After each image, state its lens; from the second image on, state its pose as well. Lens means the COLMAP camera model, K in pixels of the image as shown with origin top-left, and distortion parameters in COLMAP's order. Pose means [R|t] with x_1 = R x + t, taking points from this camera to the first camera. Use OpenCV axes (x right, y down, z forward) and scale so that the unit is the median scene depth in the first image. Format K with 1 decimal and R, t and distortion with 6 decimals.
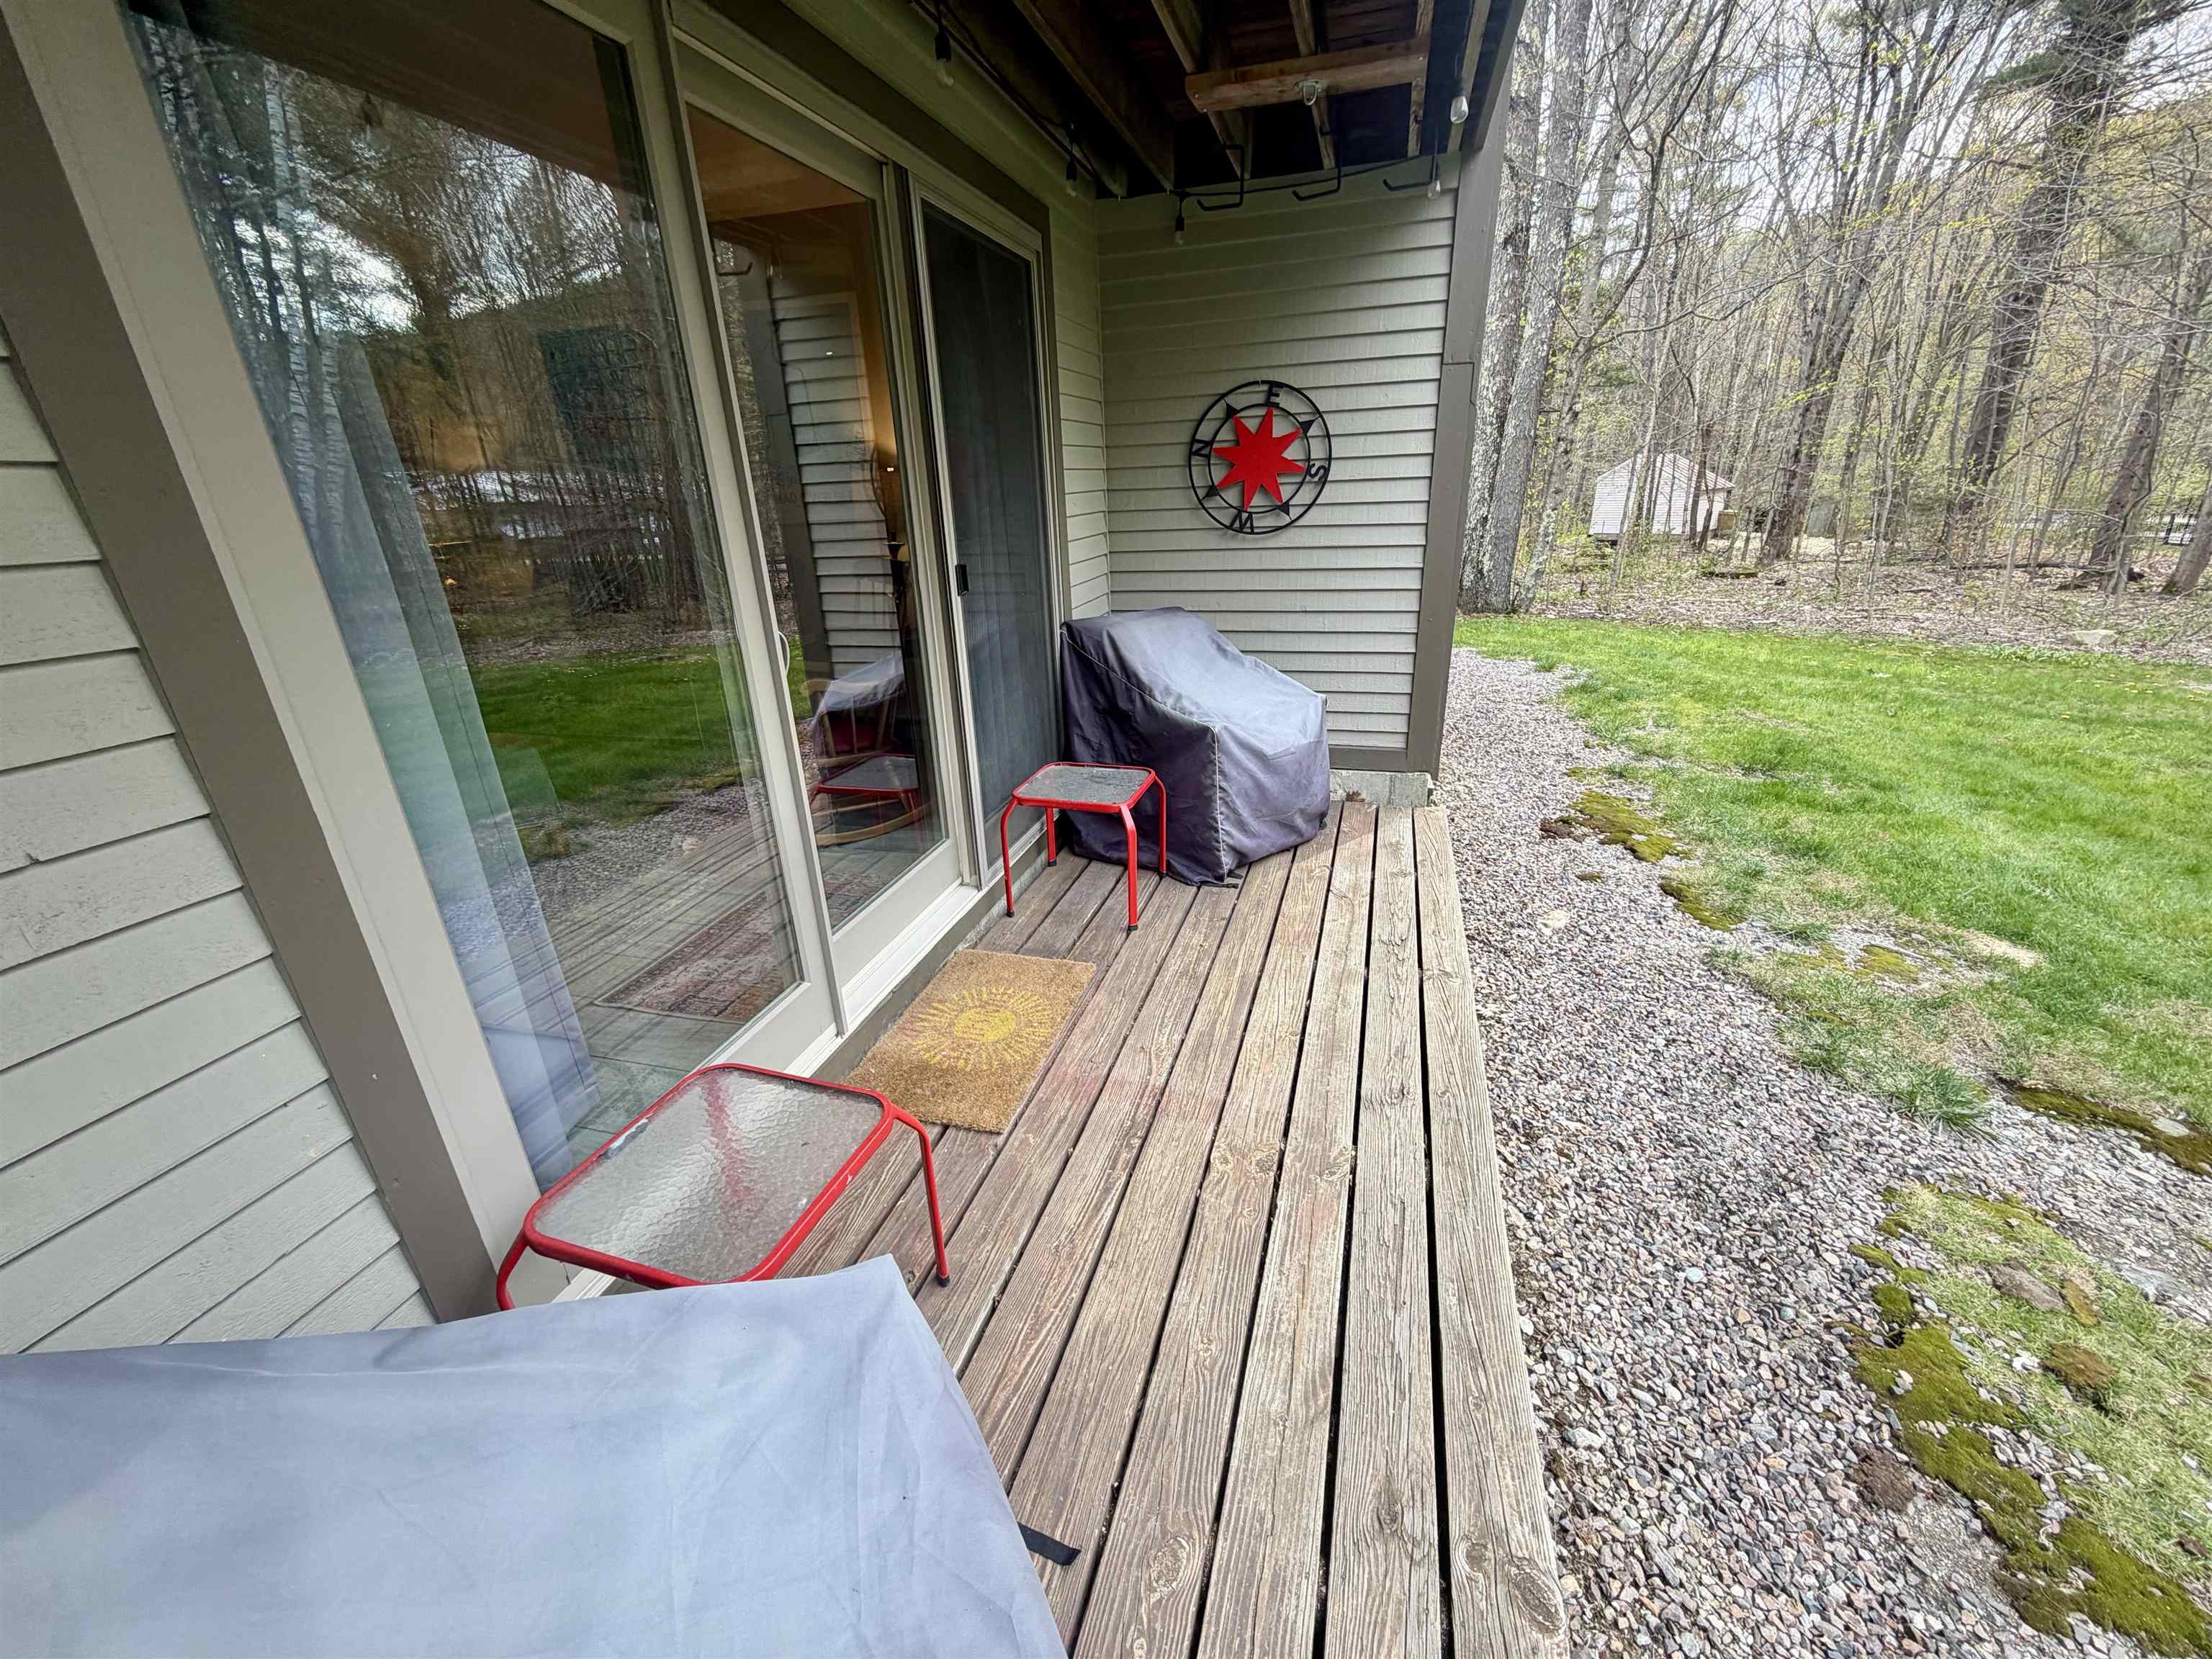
lens RADIAL K [[880.7, 0, 1108.9], [0, 880.7, 828.9], [0, 0, 1]] dist [-0.000488, 0.000271]
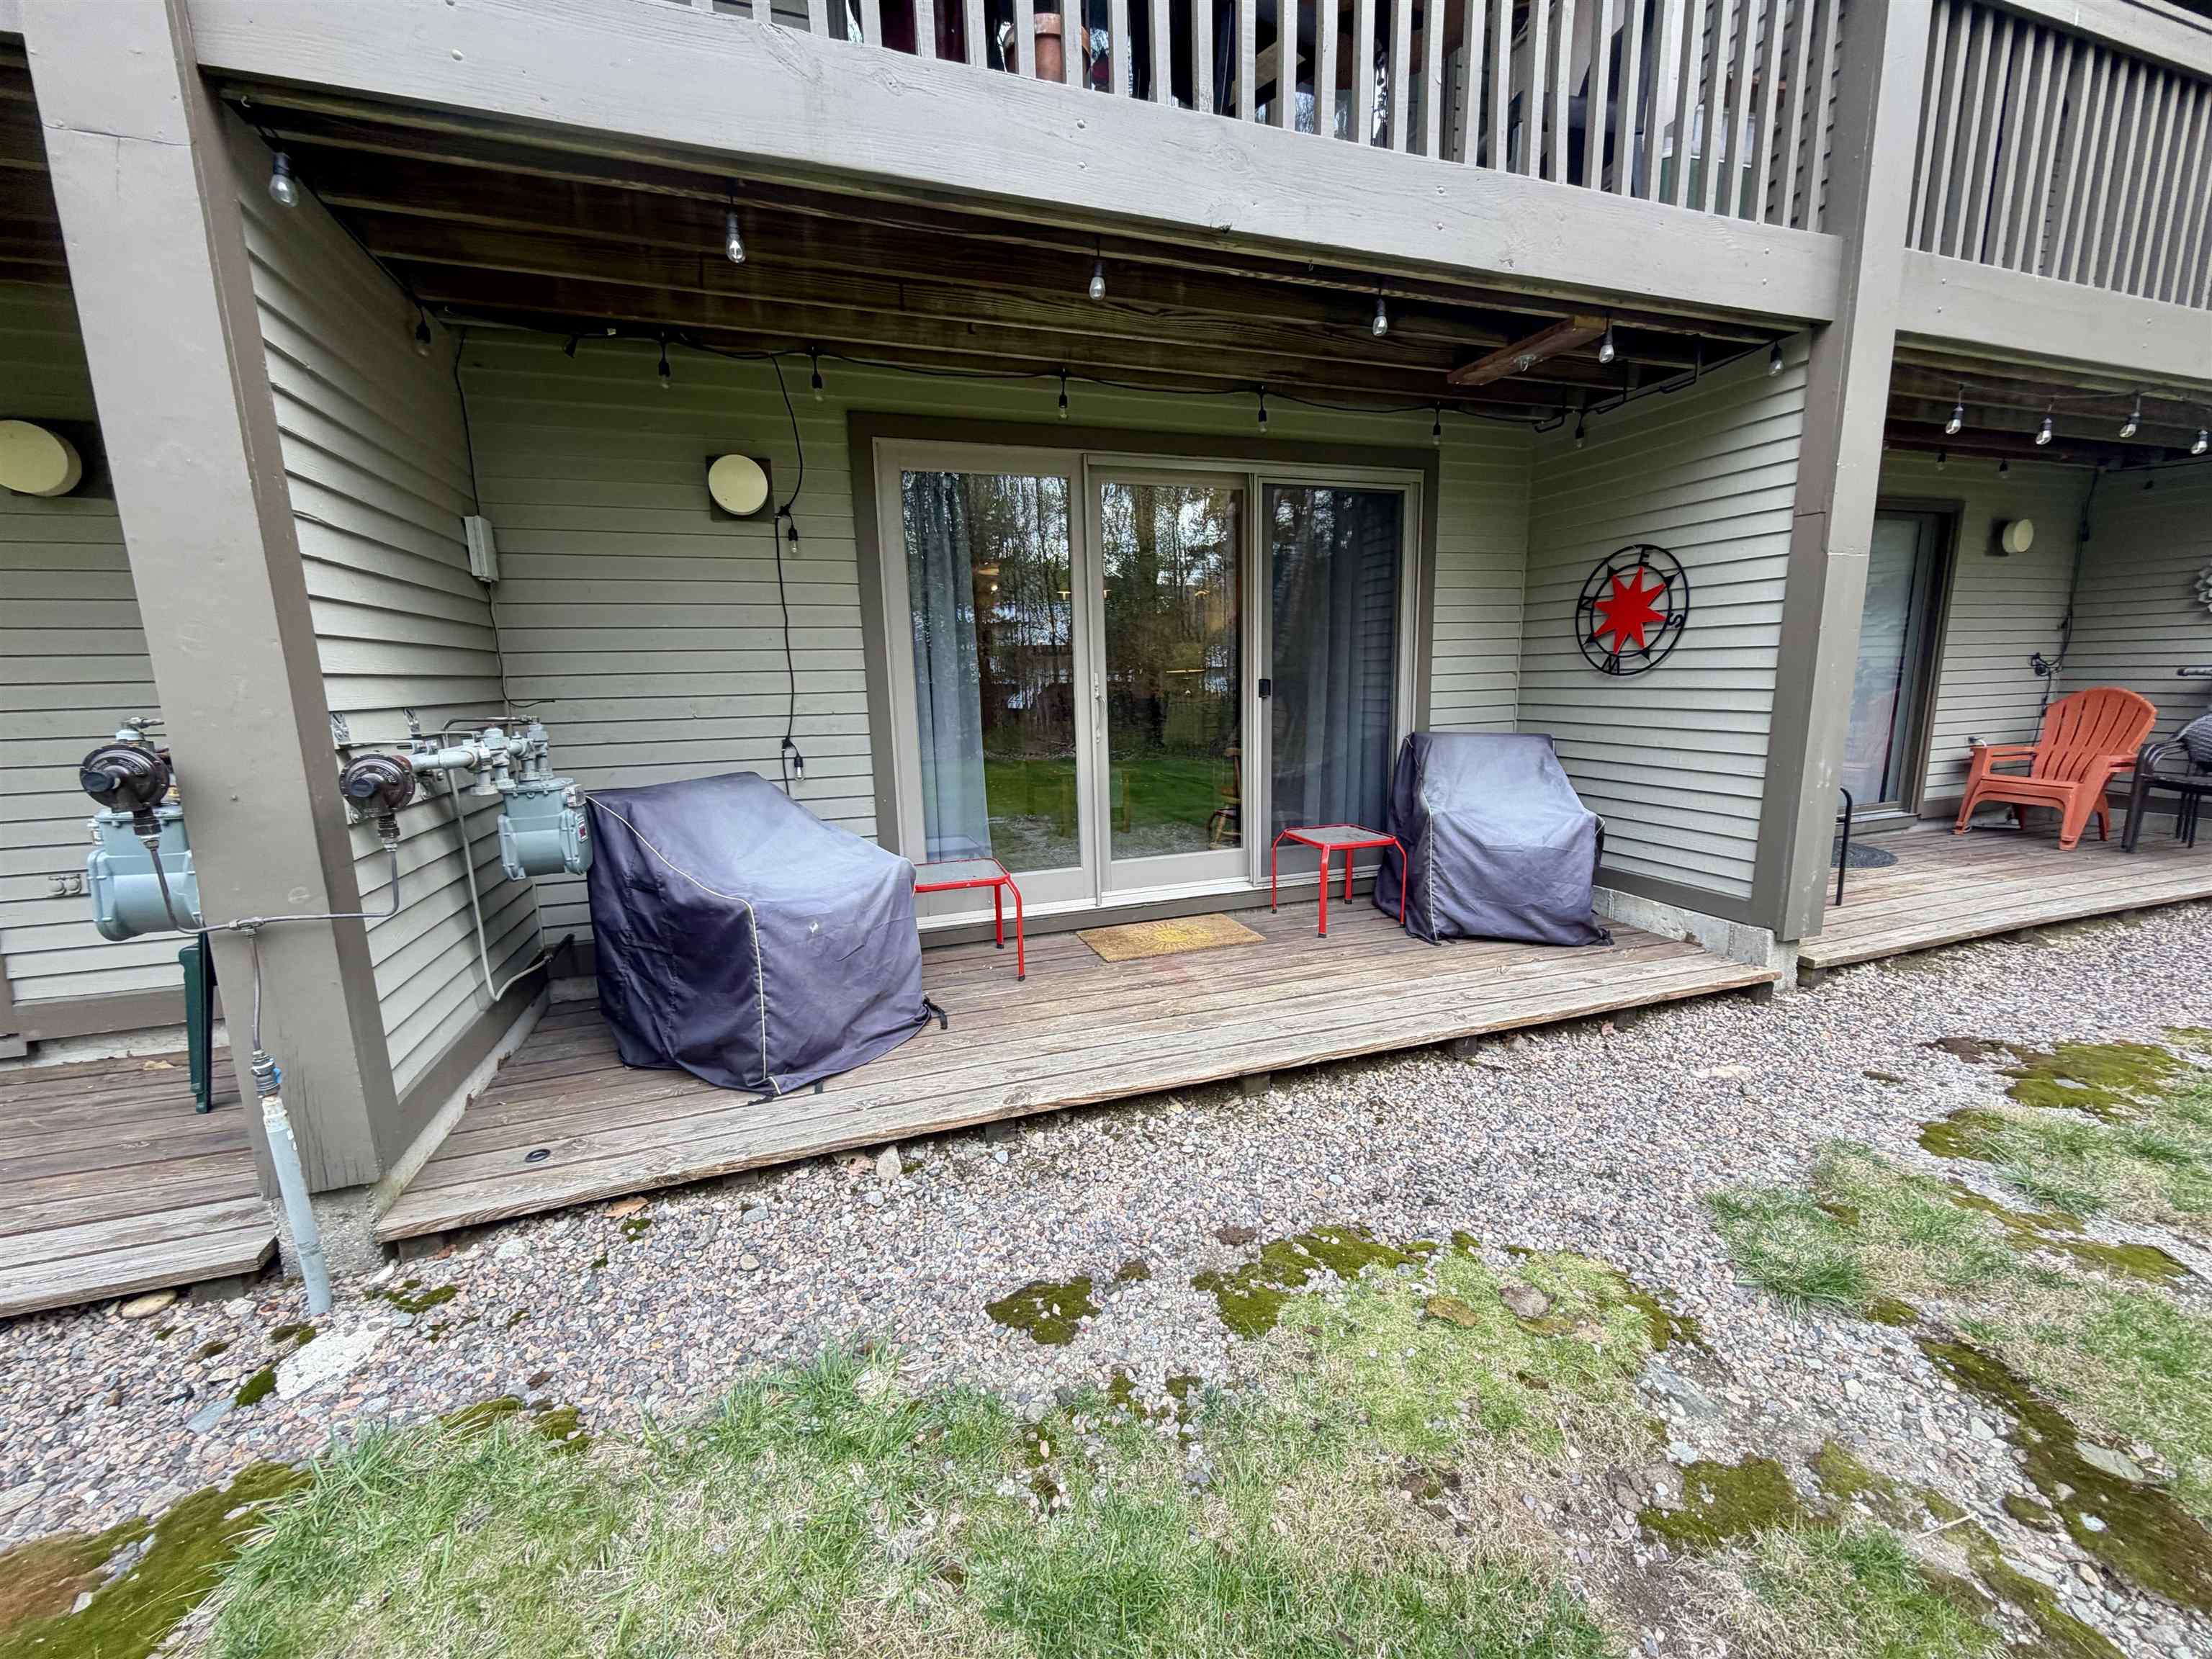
lens RADIAL K [[880.7, 0, 1108.9], [0, 880.7, 828.9], [0, 0, 1]] dist [-0.000488, 0.000271]
pose [[0.582206, 0.165075, -0.796107, 0.742085], [-0.294095, 0.955626, -0.016925, 0.059370], [0.757987, 0.243984, 0.604919, -0.112372]]
